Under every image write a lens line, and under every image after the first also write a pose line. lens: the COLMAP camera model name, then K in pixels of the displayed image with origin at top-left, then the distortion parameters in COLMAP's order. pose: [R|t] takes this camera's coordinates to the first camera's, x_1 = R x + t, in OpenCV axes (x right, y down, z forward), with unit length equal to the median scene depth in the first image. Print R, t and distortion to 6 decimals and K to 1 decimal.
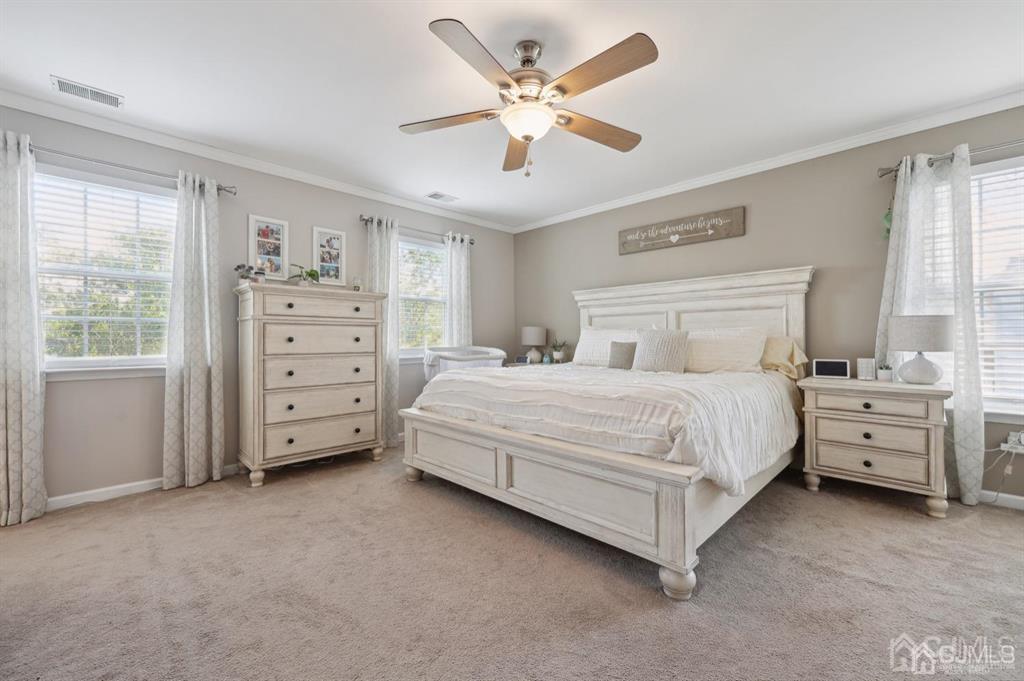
lens RADIAL K [[415.2, 0, 514.2], [0, 415.2, 338.6], [0, 0, 1]] dist [0.003388, 0.000419]
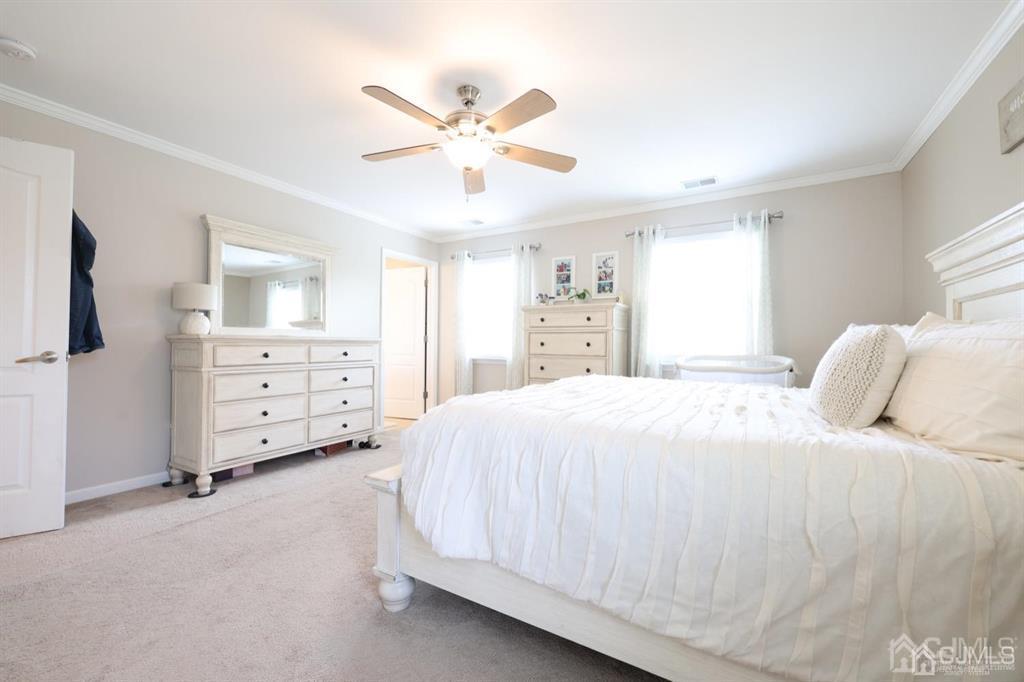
lens RADIAL K [[415.2, 0, 512.5], [0, 415.2, 342.9], [0, 0, 1]] dist [0.003388, 0.000419]
pose [[0.234165, 0.000425, -0.972197, 0.656146], [-0.007461, 0.999971, -0.001360, 0.000956], [0.972168, 0.007572, 0.234161, 0.469612]]
